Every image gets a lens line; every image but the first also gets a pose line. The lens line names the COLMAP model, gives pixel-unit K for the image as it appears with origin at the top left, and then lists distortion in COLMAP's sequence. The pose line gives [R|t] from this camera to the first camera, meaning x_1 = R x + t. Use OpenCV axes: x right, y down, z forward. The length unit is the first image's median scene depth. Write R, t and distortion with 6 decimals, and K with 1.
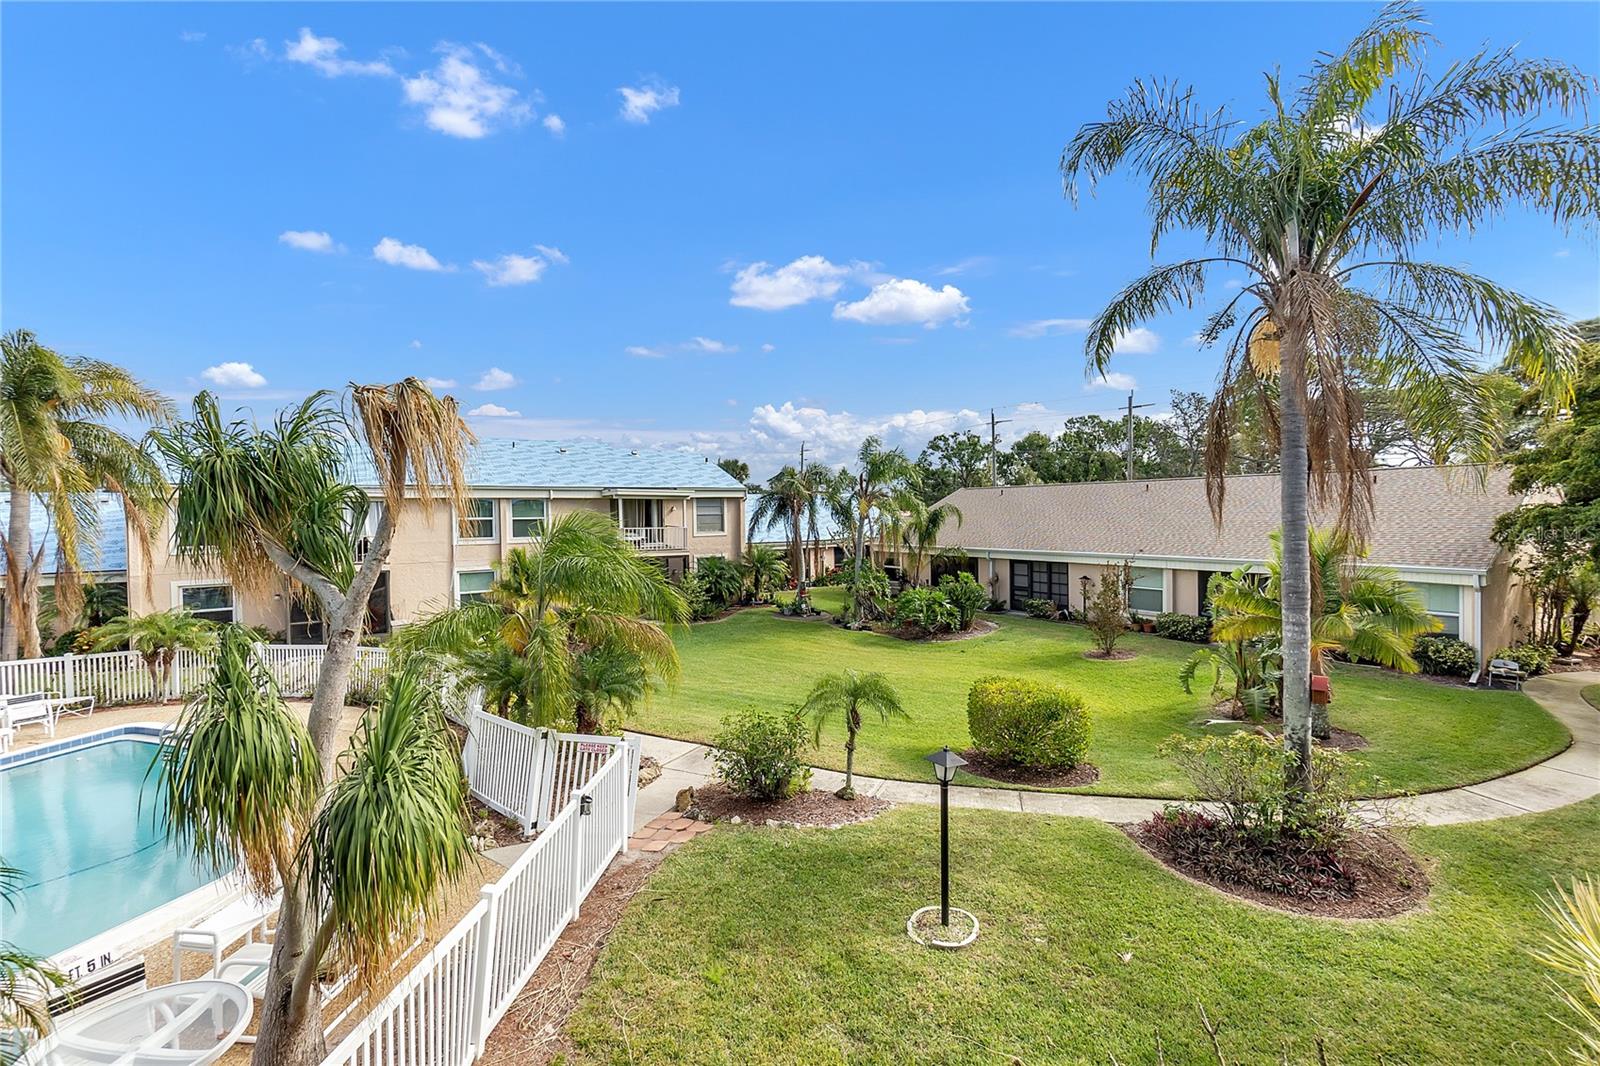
lens RADIAL K [[703.1, 0, 807.8], [0, 703.1, 517.6], [0, 0, 1]] dist [-0.007719, 0.001720]
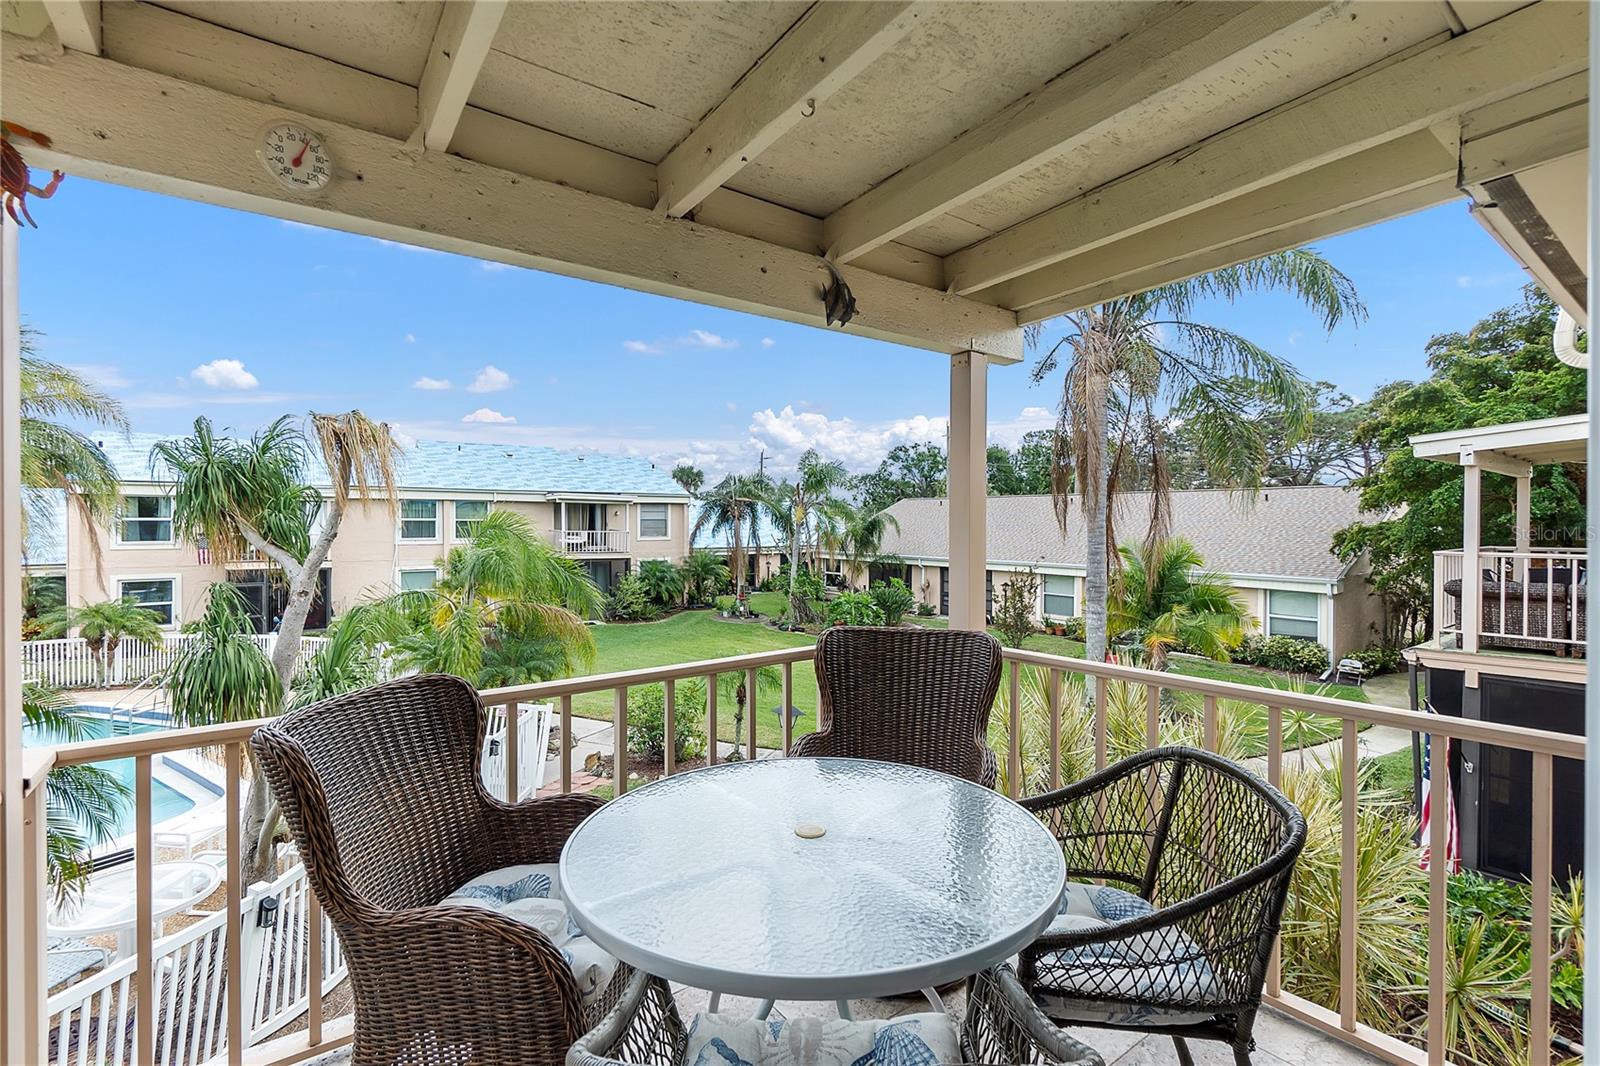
lens RADIAL K [[725.2, 0, 813.7], [0, 725.2, 519.5], [0, 0, 1]] dist [0.001790, 0.001029]
pose [[0.998619, 0.016440, 0.049905, 0.087684], [-0.015933, 0.999818, -0.010530, 0.006123], [-0.050069, 0.009721, 0.998698, -0.155248]]
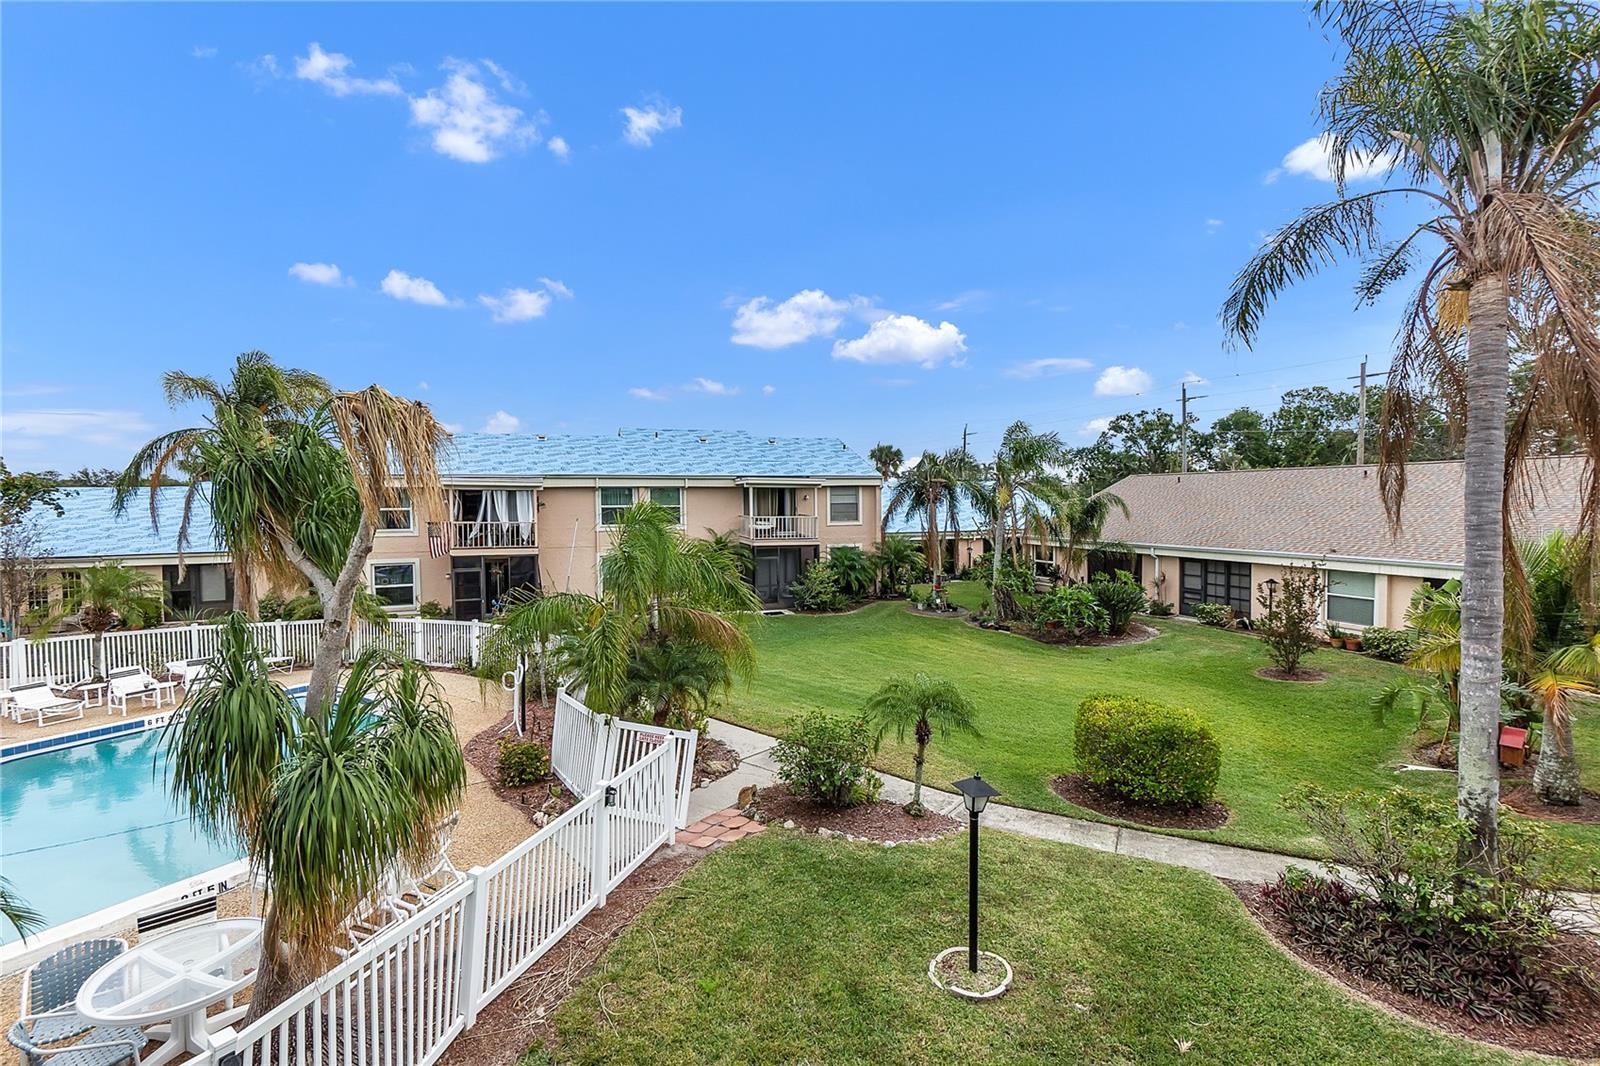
lens RADIAL K [[721.8, 0, 803.6], [0, 721.8, 518.3], [0, 0, 1]] dist [-0.001560, 0.000671]
pose [[0.969975, 0.011920, -0.242912, 0.103591], [-0.006966, 0.999750, 0.021243, -0.009356], [0.243104, -0.018913, 0.969816, 0.030029]]
